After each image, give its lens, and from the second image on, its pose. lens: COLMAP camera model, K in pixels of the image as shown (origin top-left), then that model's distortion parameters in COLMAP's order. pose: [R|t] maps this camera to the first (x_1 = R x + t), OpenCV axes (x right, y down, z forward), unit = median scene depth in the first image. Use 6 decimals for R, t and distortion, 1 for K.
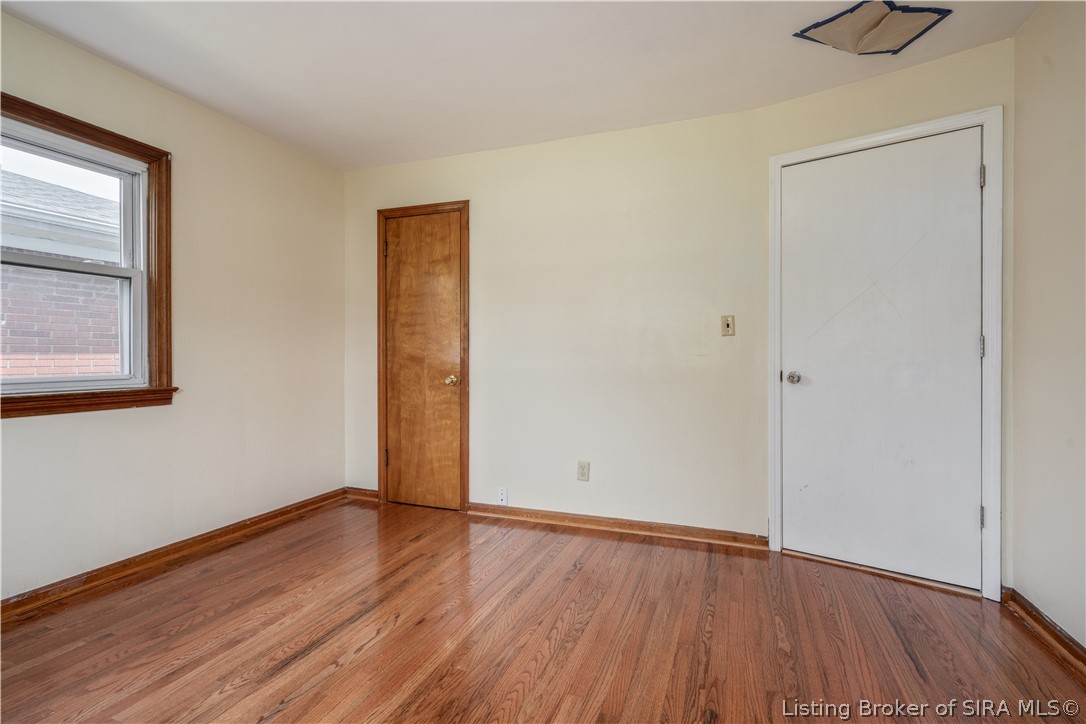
lens RADIAL K [[513.7, 0, 550.7], [0, 513.7, 361.2], [0, 0, 1]] dist [-0.000194, -0.000040]
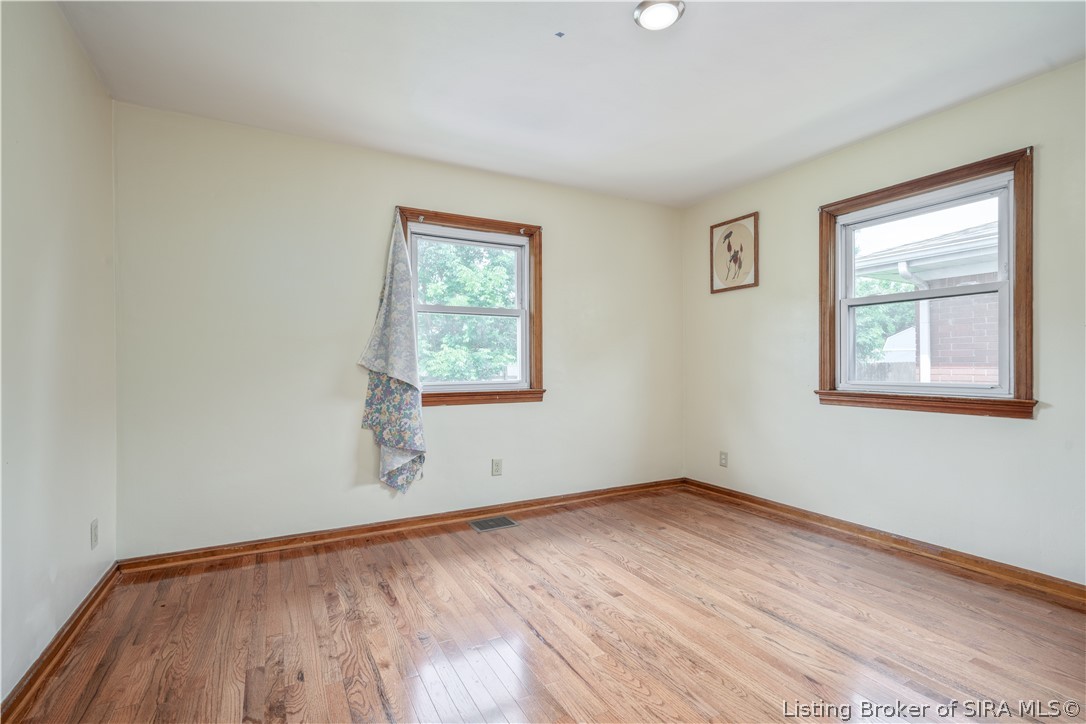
lens RADIAL K [[513.7, 0, 550.7], [0, 513.7, 361.2], [0, 0, 1]] dist [-0.000194, -0.000040]
pose [[-0.663215, -0.006667, -0.748400, 0.571270], [-0.004232, 0.999978, -0.005158, -0.011785], [0.748417, -0.000253, -0.663228, 1.054725]]
